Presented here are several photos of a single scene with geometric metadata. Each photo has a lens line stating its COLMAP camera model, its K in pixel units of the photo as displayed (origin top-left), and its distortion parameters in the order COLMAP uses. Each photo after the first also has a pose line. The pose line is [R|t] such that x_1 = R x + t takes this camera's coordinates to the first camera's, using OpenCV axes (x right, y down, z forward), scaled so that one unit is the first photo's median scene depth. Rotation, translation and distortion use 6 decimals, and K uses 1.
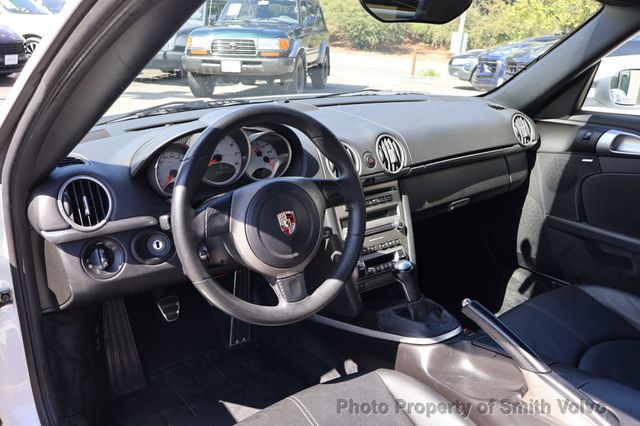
lens RADIAL K [[581.6, 0, 320.0], [0, 581.6, 213.0], [0, 0, 1]] dist [0.006628, 0.002427]
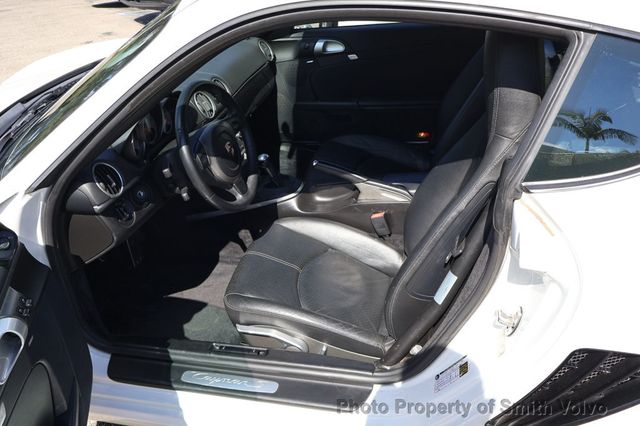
lens RADIAL K [[581.6, 0, 320.0], [0, 581.6, 213.0], [0, 0, 1]] dist [0.006628, 0.002427]
pose [[0.763874, -0.373870, 0.526039, -0.488458], [0.282484, 0.926570, 0.248336, -0.092488], [-0.580257, -0.041100, 0.813395, -0.301144]]
